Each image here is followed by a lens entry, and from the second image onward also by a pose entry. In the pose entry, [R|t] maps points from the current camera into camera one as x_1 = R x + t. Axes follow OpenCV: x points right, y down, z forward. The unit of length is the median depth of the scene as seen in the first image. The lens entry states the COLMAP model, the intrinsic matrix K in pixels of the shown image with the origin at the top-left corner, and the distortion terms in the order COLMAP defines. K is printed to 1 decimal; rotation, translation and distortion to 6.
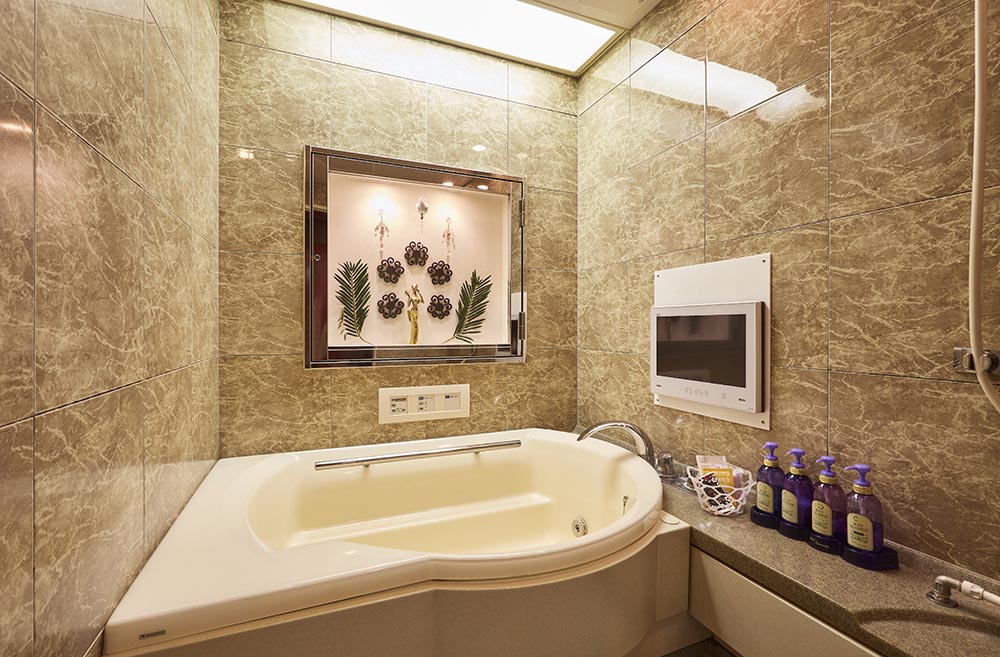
lens RADIAL K [[443.9, 0, 500.5], [0, 443.9, 329.9], [0, 0, 1]] dist [-0.005258, -0.000333]
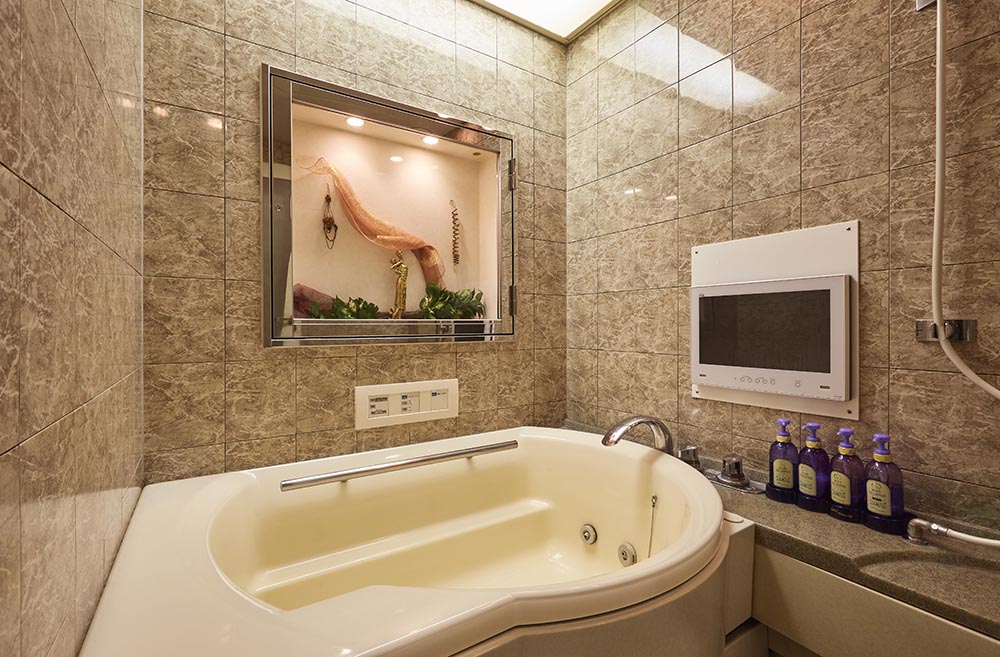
lens RADIAL K [[443.9, 0, 498.0], [0, 443.9, 324.1], [0, 0, 1]] dist [-0.005258, -0.000333]
pose [[0.987733, -0.004108, 0.156100, -0.146693], [0.004882, 0.999978, -0.004573, 0.021167], [-0.156078, 0.005279, 0.987731, 0.144906]]
